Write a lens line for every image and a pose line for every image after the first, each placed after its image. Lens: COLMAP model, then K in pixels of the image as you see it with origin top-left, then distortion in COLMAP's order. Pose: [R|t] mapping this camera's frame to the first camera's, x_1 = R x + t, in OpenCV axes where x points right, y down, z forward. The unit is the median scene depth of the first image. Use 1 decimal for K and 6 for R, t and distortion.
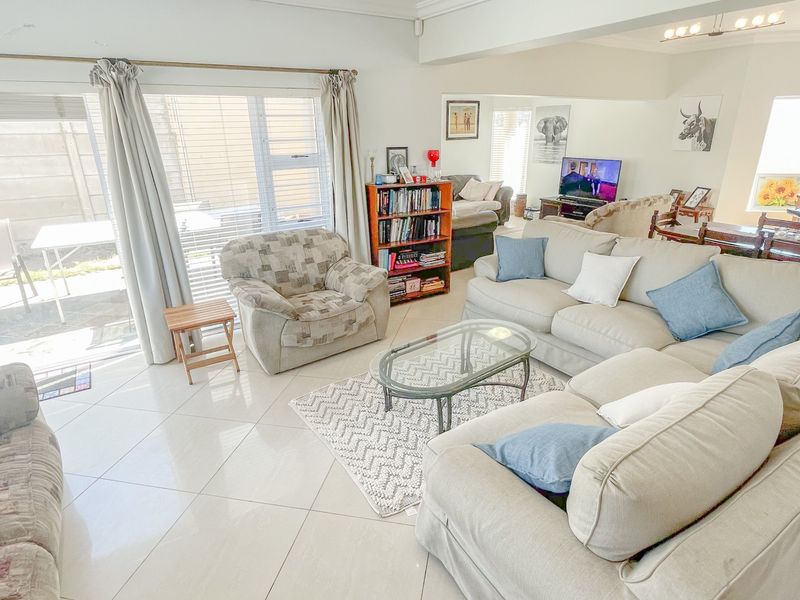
lens RADIAL K [[434.3, 0, 408.5], [0, 434.3, 300.8], [0, 0, 1]] dist [-0.001788, -0.001902]
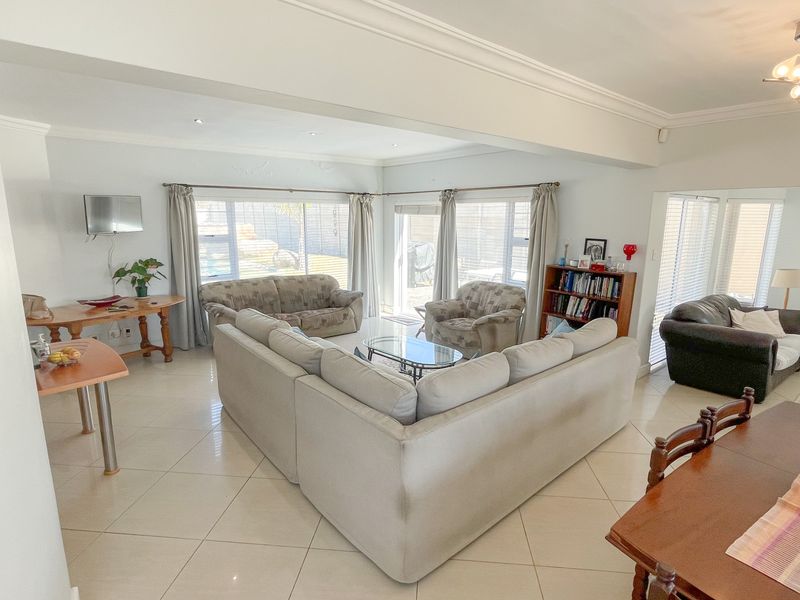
lens RADIAL K [[434.3, 0, 397.7], [0, 434.3, 307.1], [0, 0, 1]] dist [-0.001788, -0.001902]
pose [[0.109996, 0.218021, -0.969725, 0.577110], [-0.379409, 0.910976, 0.161776, -0.093914], [0.918667, 0.350128, 0.182923, 0.196728]]
